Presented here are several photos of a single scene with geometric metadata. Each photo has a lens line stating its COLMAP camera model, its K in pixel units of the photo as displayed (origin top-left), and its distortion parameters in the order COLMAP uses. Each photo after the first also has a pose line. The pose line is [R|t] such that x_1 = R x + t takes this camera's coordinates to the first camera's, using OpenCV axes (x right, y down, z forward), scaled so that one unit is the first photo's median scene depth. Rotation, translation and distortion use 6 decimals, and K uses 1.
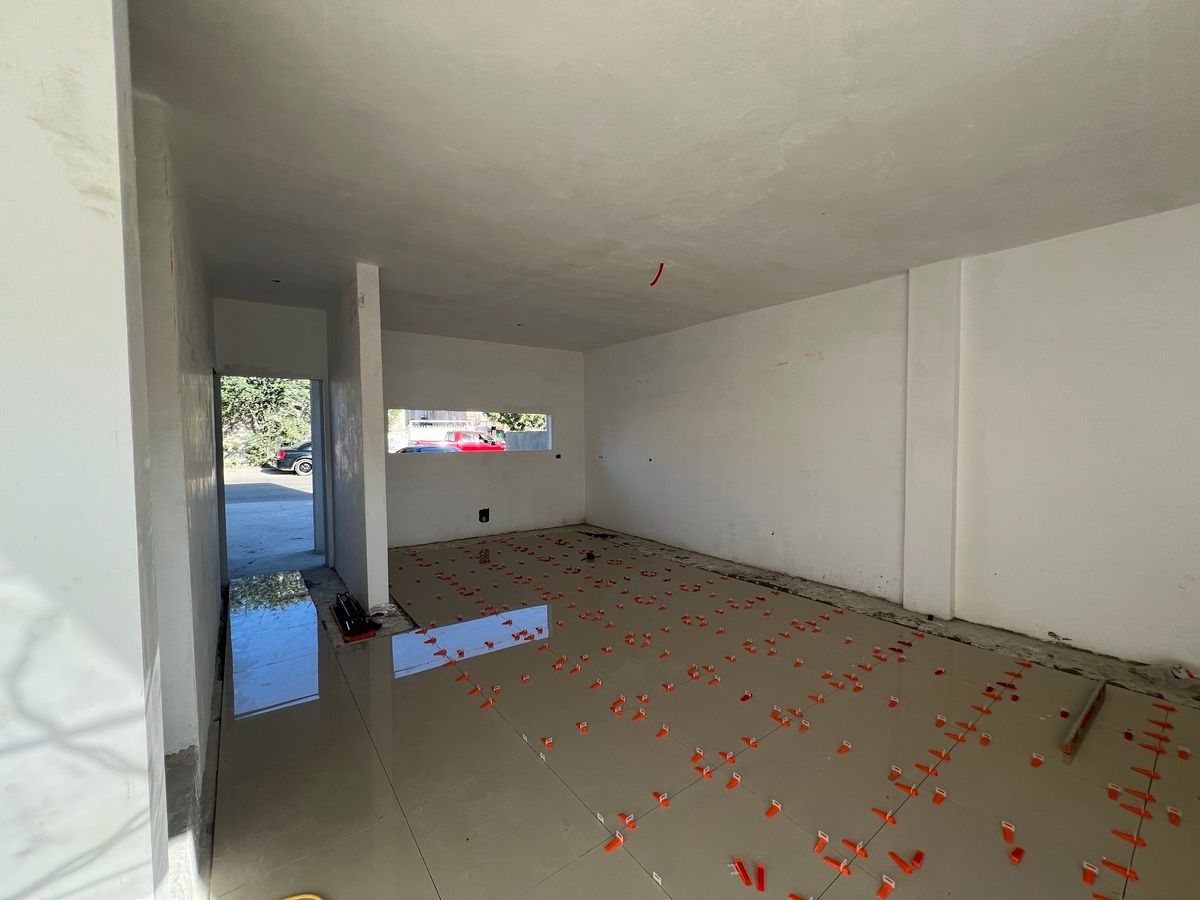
lens RADIAL K [[481.9, 0, 603.7], [0, 481.9, 454.4], [0, 0, 1]] dist [-0.002635, 0.000518]
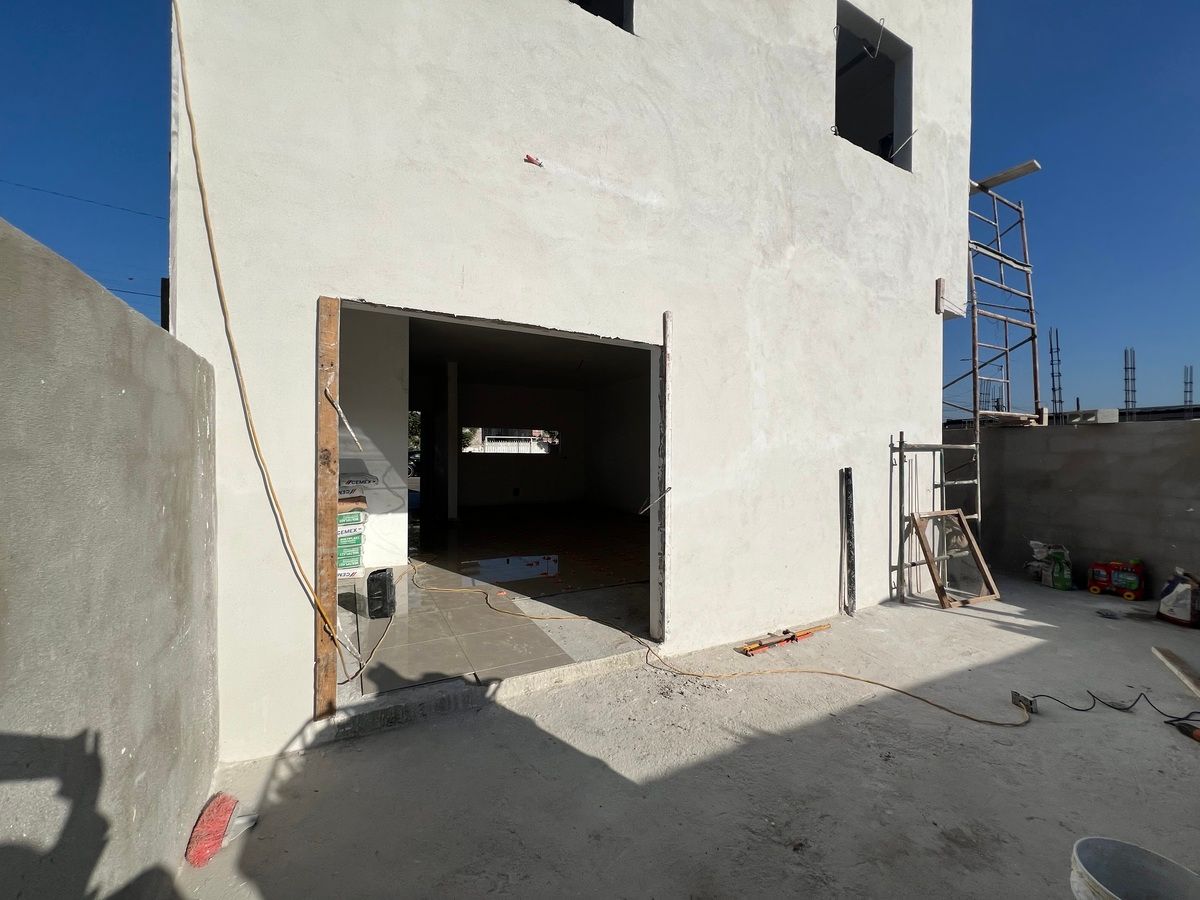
lens RADIAL K [[481.9, 0, 603.7], [0, 481.9, 454.4], [0, 0, 1]] dist [-0.002635, 0.000518]
pose [[0.987400, 0.013794, -0.157645, 0.187425], [-0.019744, 0.999148, -0.036239, 0.031513], [0.157010, 0.038895, 0.986831, -0.360260]]
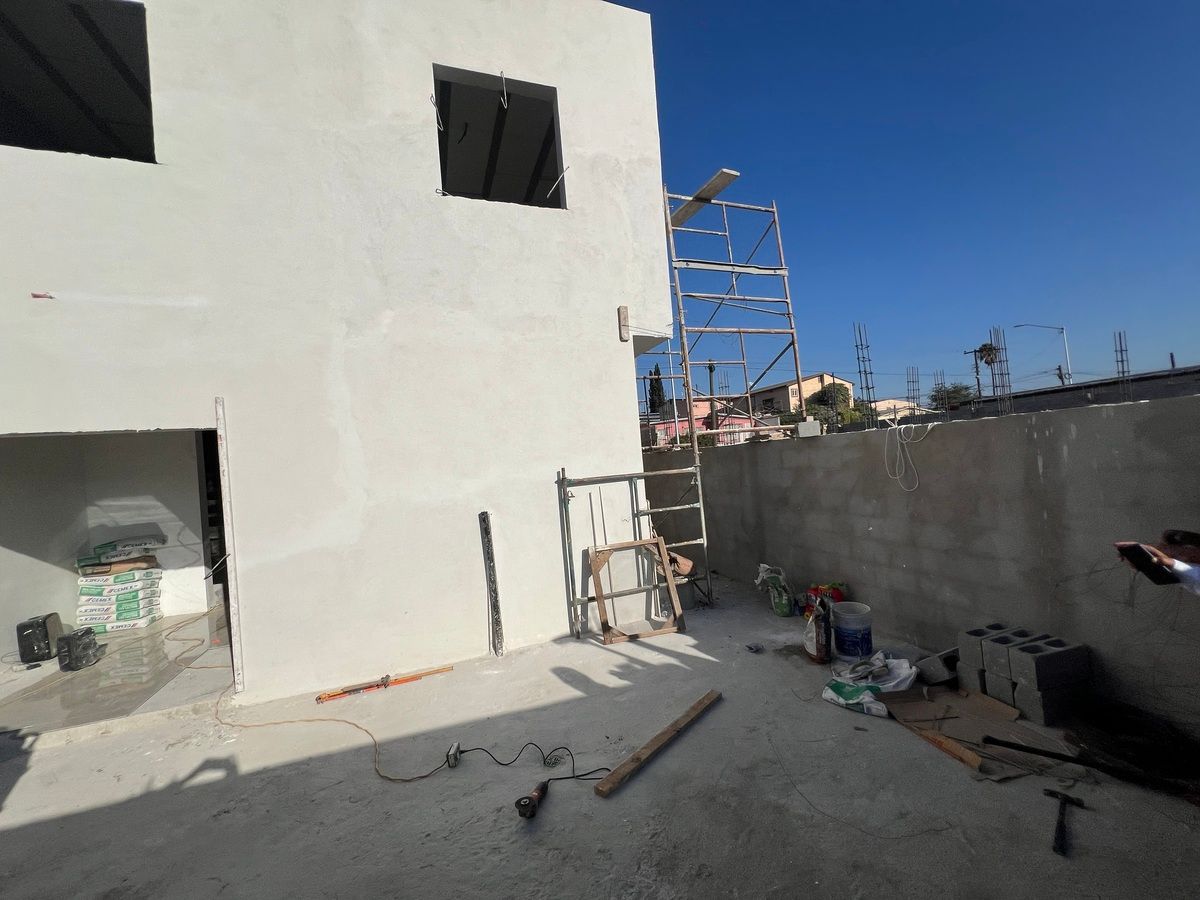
lens RADIAL K [[481.9, 0, 603.7], [0, 481.9, 454.4], [0, 0, 1]] dist [-0.002635, 0.000518]
pose [[0.952045, -0.069875, -0.297871, 0.535509], [0.057357, 0.997072, -0.050574, 0.003104], [0.300533, 0.031064, 0.953265, -0.299623]]
